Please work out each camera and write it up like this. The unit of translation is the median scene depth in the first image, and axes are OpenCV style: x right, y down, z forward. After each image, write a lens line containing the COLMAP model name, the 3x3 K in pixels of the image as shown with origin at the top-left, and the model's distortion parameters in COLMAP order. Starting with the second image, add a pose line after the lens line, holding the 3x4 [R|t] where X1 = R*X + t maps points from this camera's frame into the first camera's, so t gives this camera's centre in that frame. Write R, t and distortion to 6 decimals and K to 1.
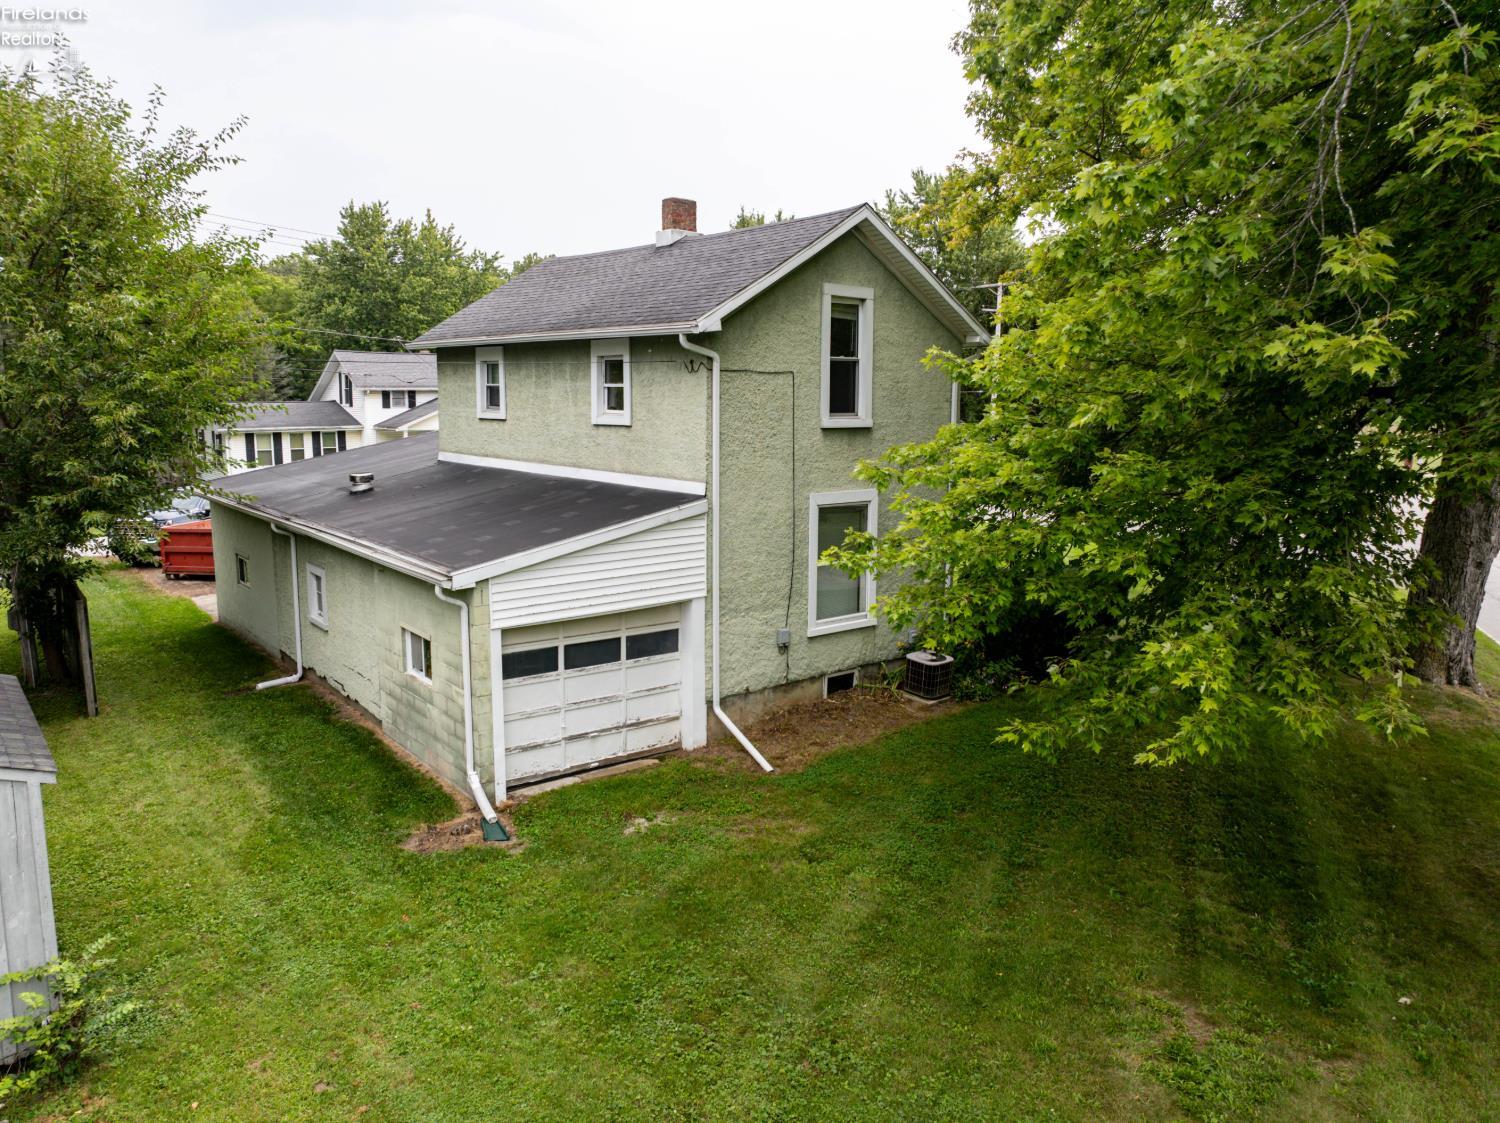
lens RADIAL K [[1239.8, 0, 750.0], [0, 1239.8, 561.5], [0, 0, 1]] dist [-0.010572, -0.003043]
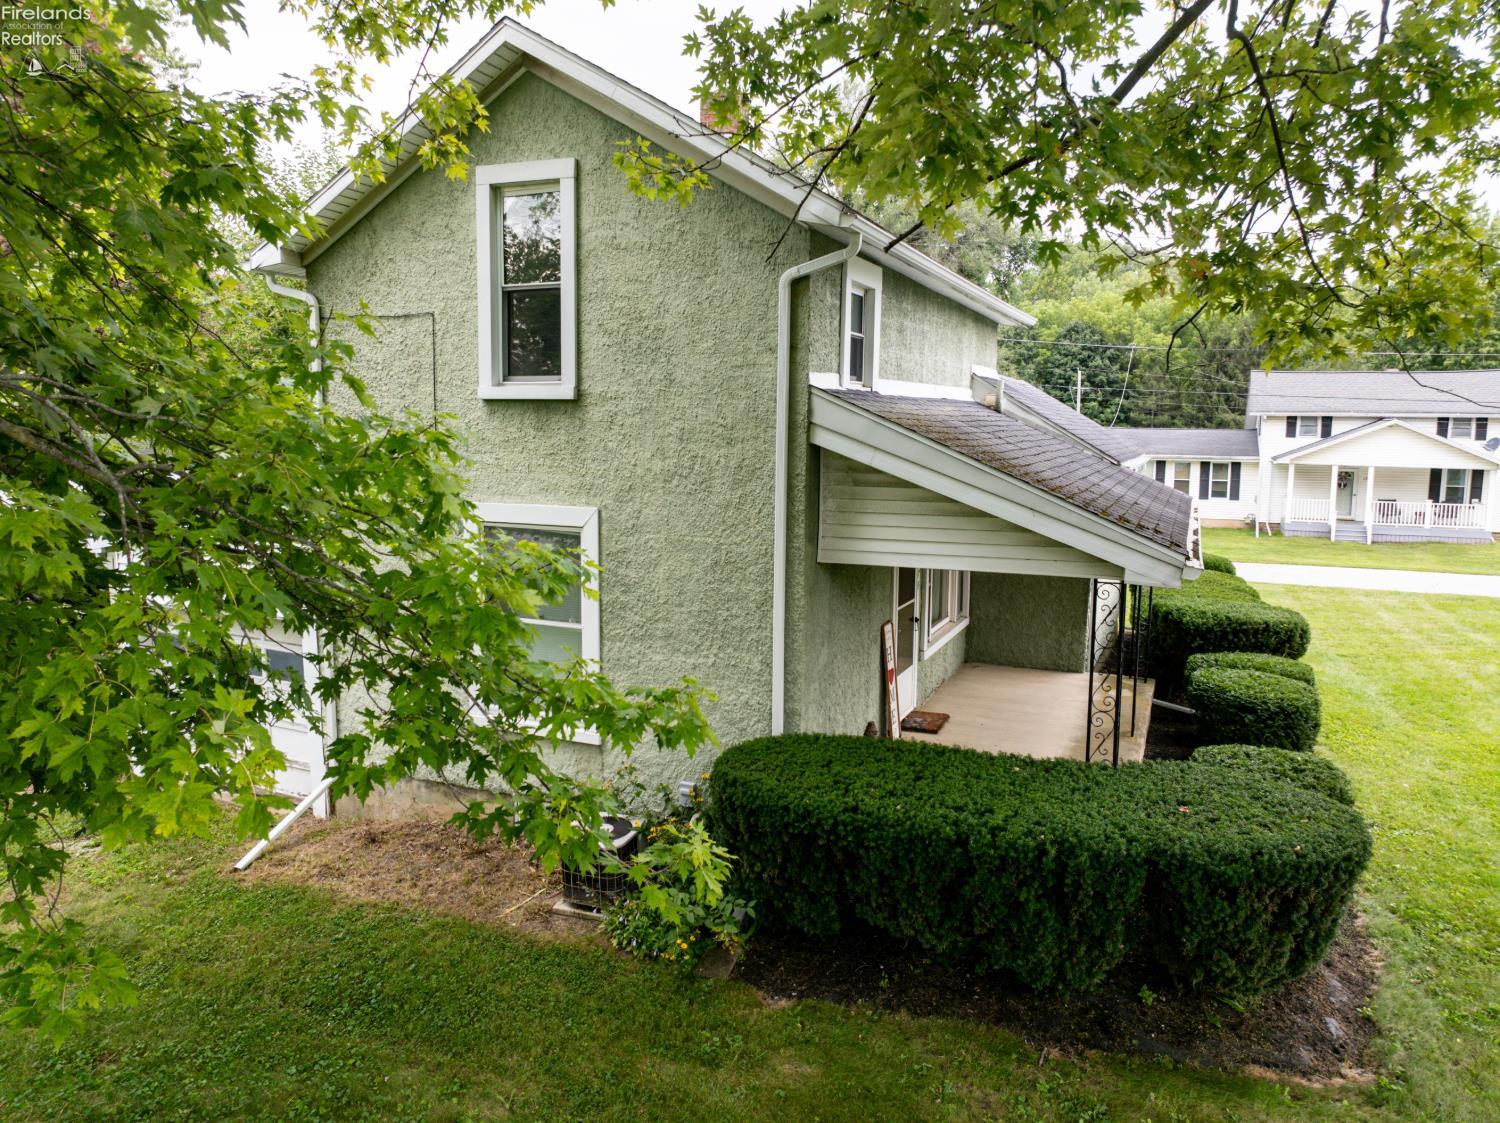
lens RADIAL K [[1239.8, 0, 750.0], [0, 1239.8, 561.5], [0, 0, 1]] dist [-0.010572, -0.003043]
pose [[0.506683, 0.105142, -0.855697, 0.244149], [-0.139230, 0.989486, 0.039139, -0.024825], [0.850816, 0.099308, 0.515995, 0.286302]]
